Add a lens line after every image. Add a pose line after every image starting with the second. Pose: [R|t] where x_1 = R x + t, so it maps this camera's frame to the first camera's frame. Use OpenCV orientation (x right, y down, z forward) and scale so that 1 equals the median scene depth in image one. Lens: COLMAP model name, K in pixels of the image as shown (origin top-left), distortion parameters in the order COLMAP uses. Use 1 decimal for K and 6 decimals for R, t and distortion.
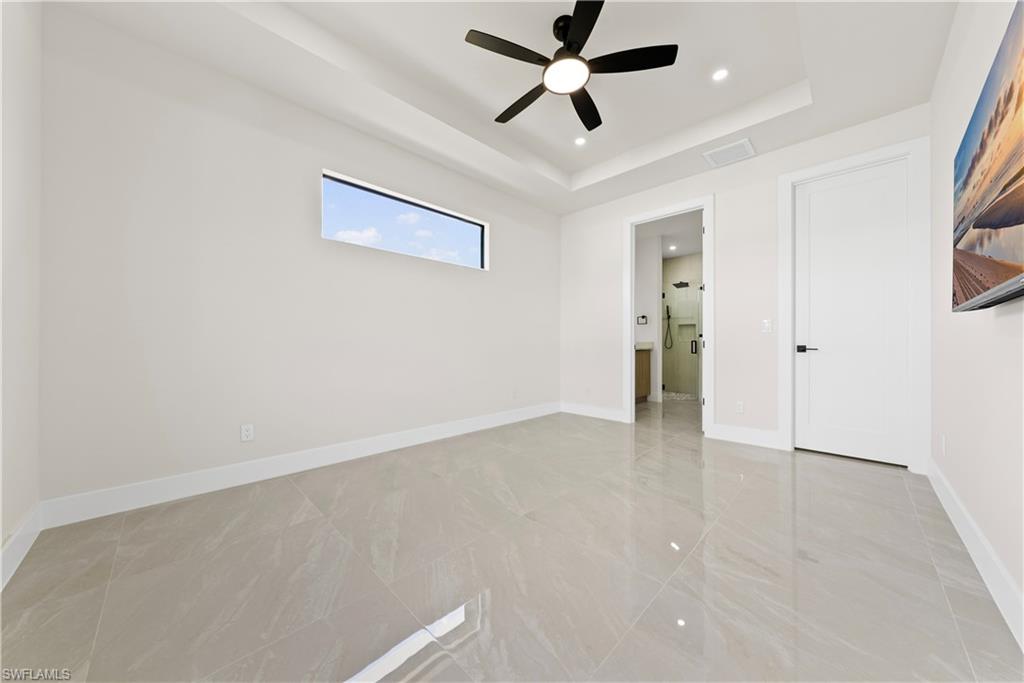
lens RADIAL K [[347.0, 0, 512.0], [0, 347.0, 341.5], [0, 0, 1]] dist [-0.000421, -0.000023]
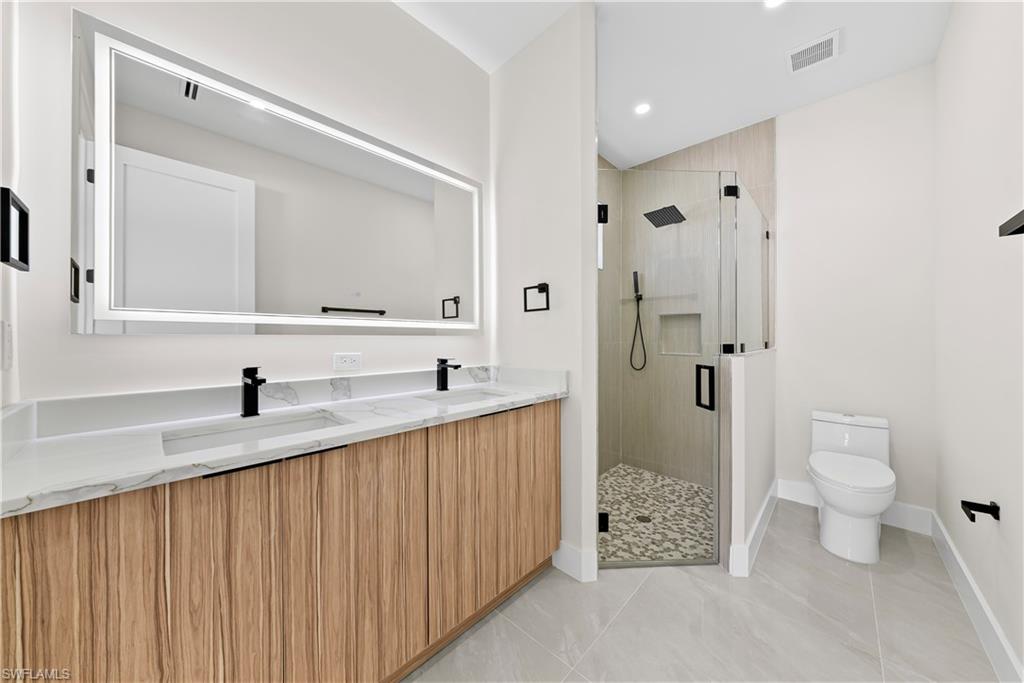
lens RADIAL K [[347.0, 0, 512.0], [0, 347.0, 341.5], [0, 0, 1]] dist [-0.000421, -0.000023]
pose [[0.999792, -0.002262, 0.020247, 0.308651], [0.002031, 0.999933, 0.011424, -0.023507], [-0.020271, -0.011381, 0.999730, 0.617457]]
